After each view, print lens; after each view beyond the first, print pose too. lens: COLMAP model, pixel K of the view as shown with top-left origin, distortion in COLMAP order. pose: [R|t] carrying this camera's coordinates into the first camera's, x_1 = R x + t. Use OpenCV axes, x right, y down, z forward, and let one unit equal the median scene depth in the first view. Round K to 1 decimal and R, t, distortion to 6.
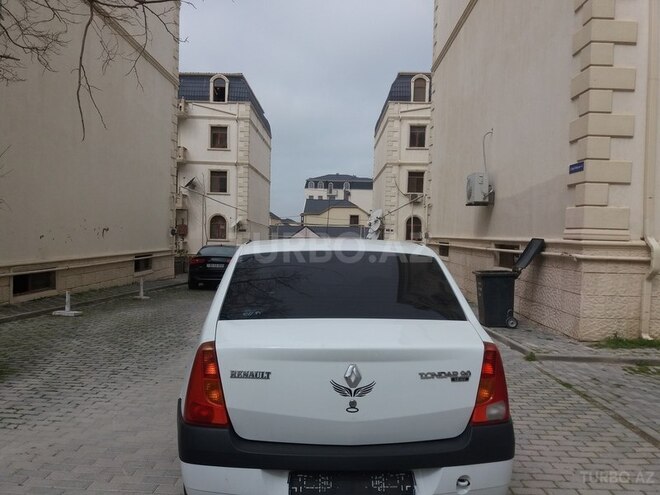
lens RADIAL K [[538.8, 0, 325.2], [0, 538.8, 246.6], [0, 0, 1]] dist [0.052904, -0.101753]
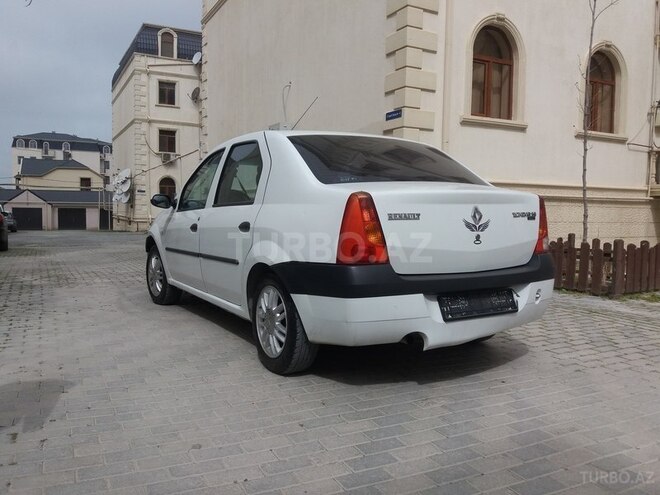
lens RADIAL K [[538.8, 0, 325.2], [0, 538.8, 246.6], [0, 0, 1]] dist [0.052904, -0.101753]
pose [[0.878641, -0.042830, 0.475558, -0.053136], [0.015869, 0.998038, 0.060567, 0.014885], [-0.477220, -0.045671, 0.877597, 0.006083]]
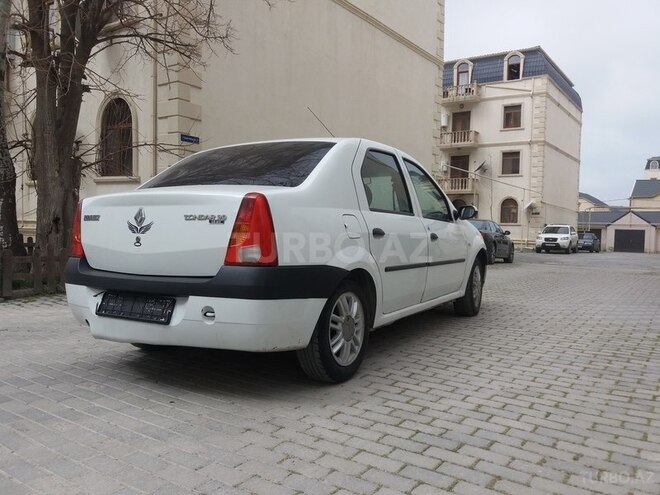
lens RADIAL K [[538.8, 0, 325.2], [0, 538.8, 246.6], [0, 0, 1]] dist [0.052904, -0.101753]
pose [[0.830534, 0.013637, -0.556801, 0.068352], [-0.007574, 0.999884, 0.013193, 0.018421], [0.556916, -0.006740, 0.830541, 0.014799]]
